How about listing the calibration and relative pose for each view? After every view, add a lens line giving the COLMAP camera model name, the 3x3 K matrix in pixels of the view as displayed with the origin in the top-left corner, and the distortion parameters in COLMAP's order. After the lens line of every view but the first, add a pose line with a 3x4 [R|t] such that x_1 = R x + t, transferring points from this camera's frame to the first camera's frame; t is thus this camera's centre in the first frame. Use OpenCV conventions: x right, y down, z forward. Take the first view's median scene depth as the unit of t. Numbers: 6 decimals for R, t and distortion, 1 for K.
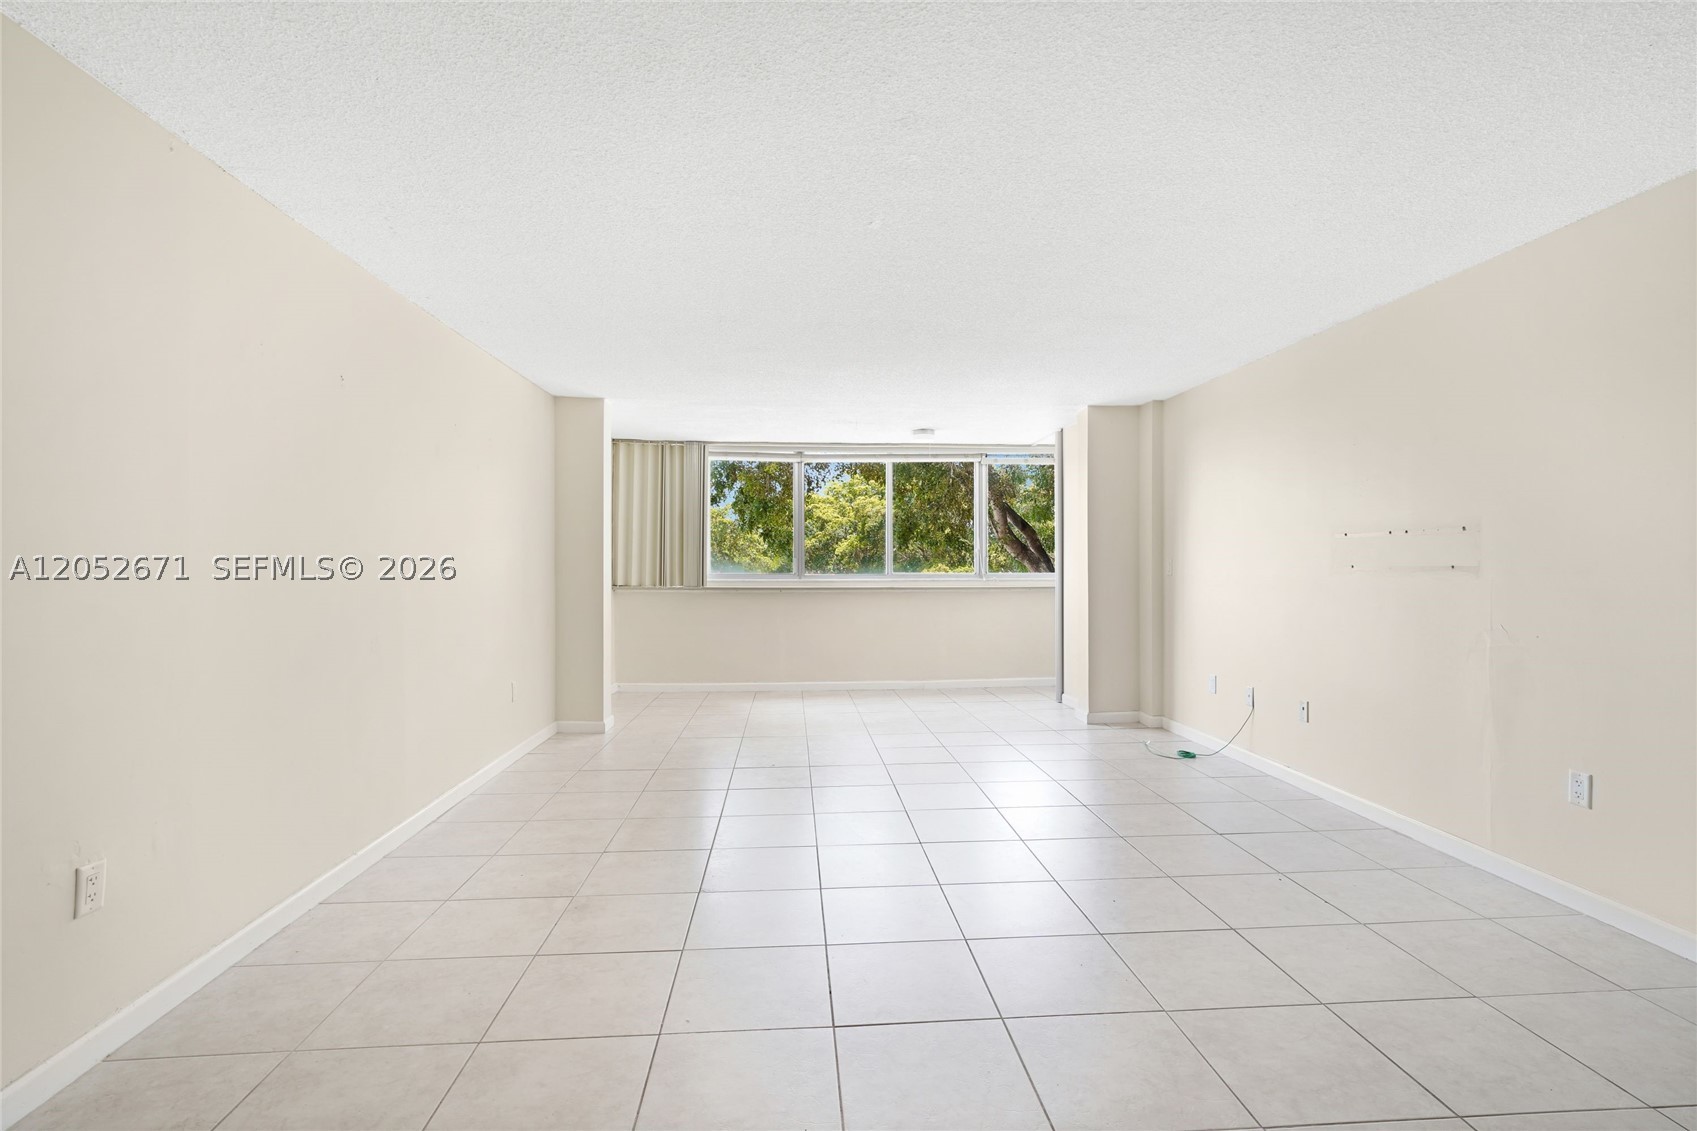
lens RADIAL K [[817.7, 0, 874.1], [0, 817.7, 554.7], [0, 0, 1]] dist [-0.000292, 0.000618]
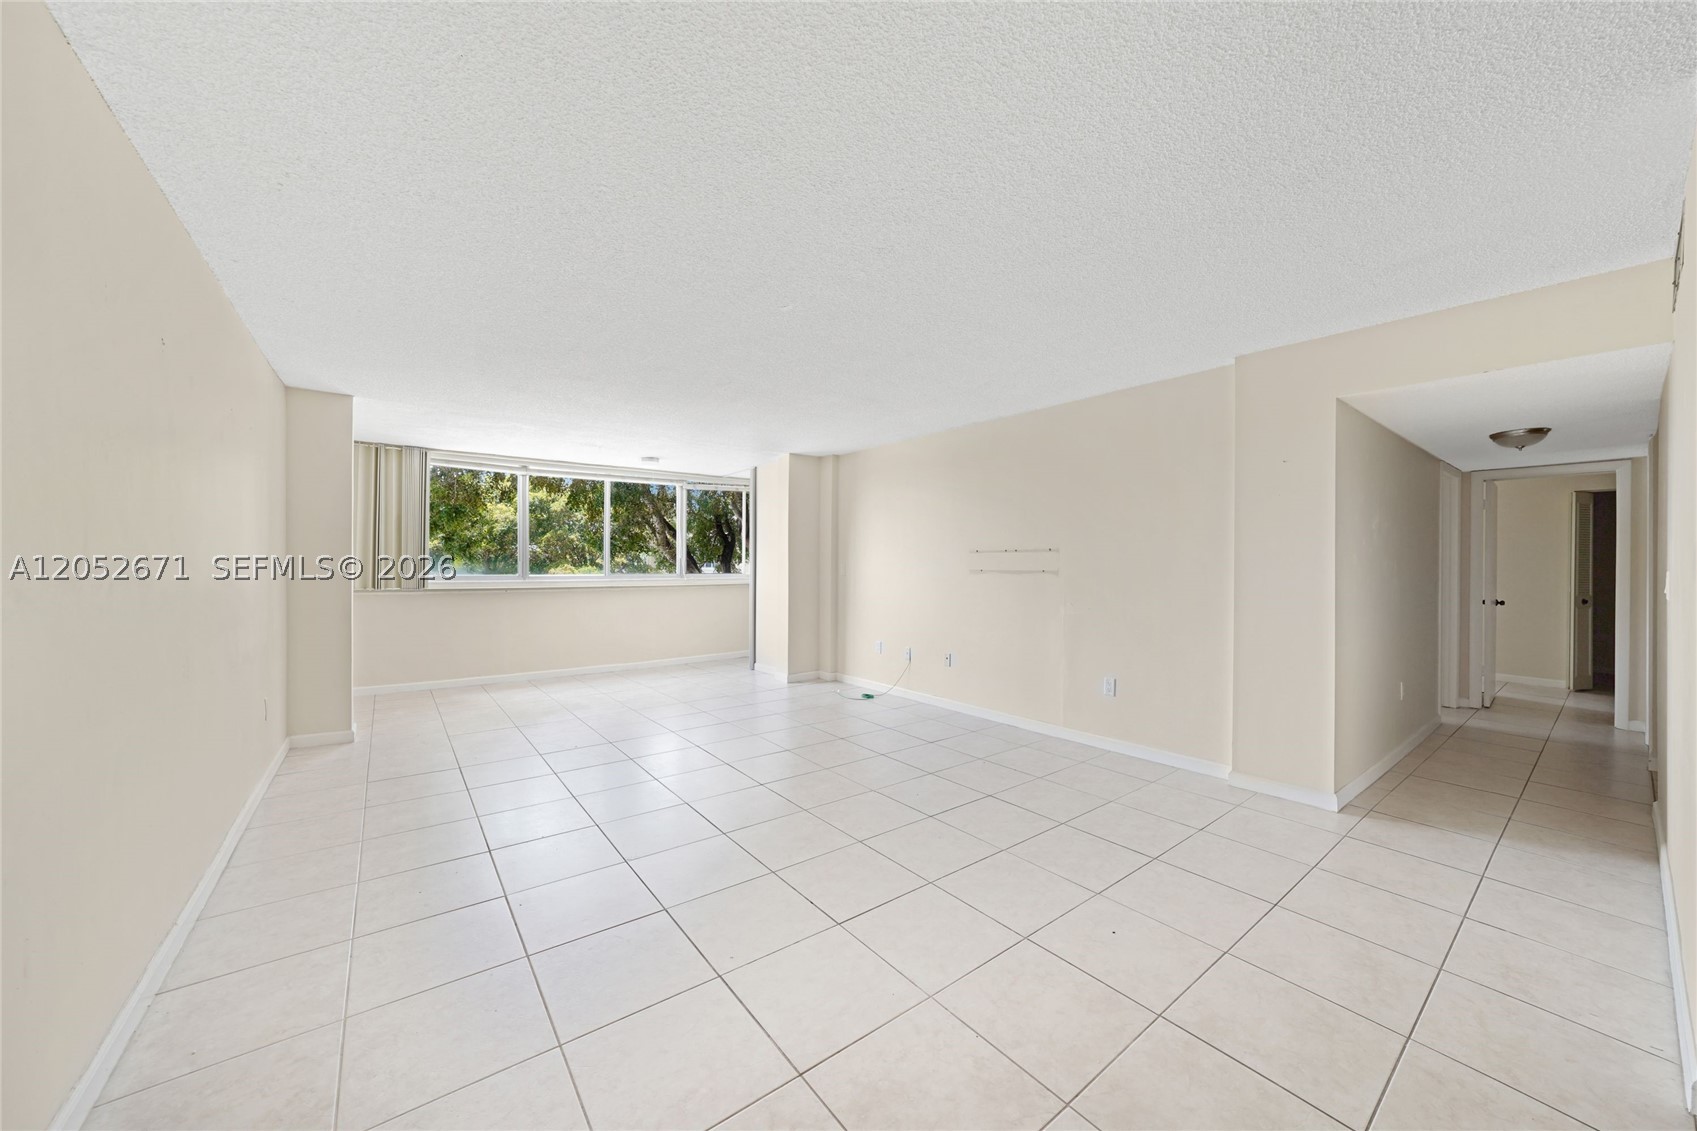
lens RADIAL K [[612.9, 0, 876.2], [0, 612.9, 559.7], [0, 0, 1]] dist [-0.013306, 0.000908]
pose [[0.830726, 0.007861, 0.556627, -0.157205], [-0.010369, 0.999945, 0.001353, -0.004054], [-0.556586, -0.006896, 0.830762, 0.043821]]
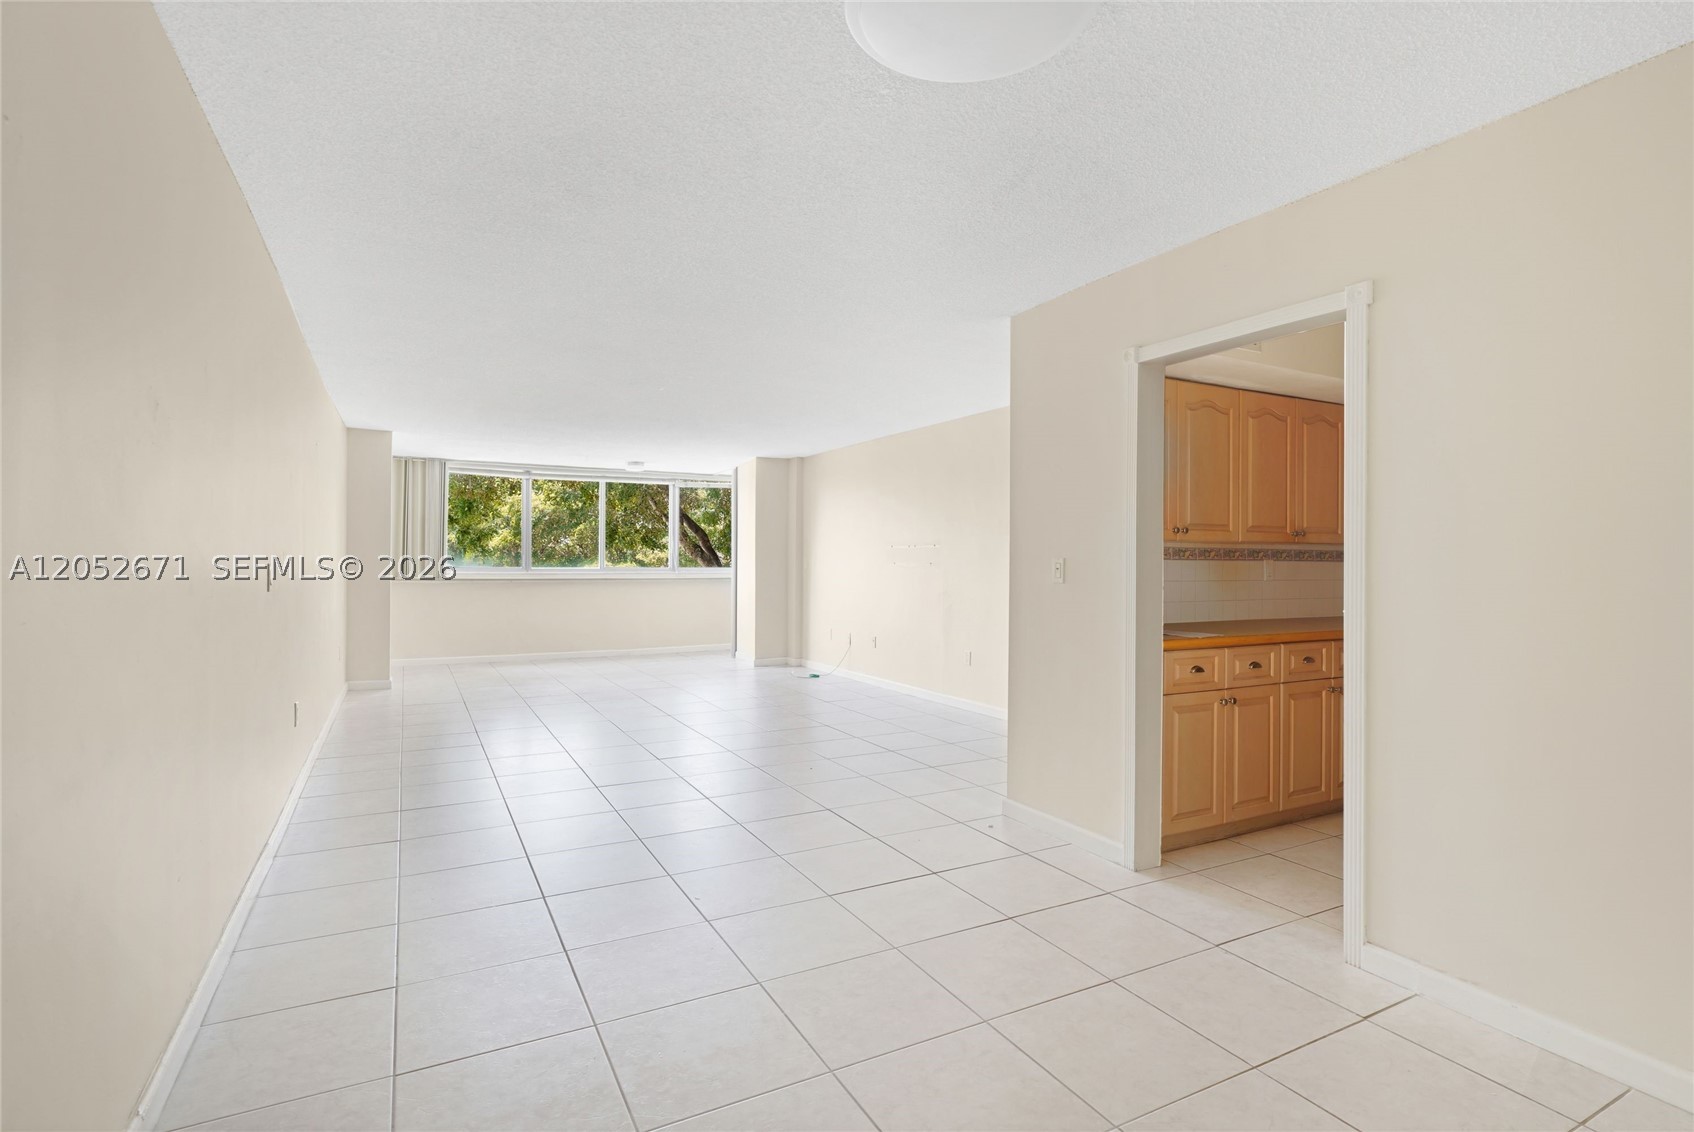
lens RADIAL K [[816.3, 0, 925.9], [0, 816.3, 554.9], [0, 0, 1]] dist [-0.000292, 0.000618]
pose [[0.887617, 0.009253, 0.460489, -0.126191], [-0.011213, 0.999936, 0.001521, -0.005188], [-0.460446, -0.006513, 0.887664, -0.399600]]
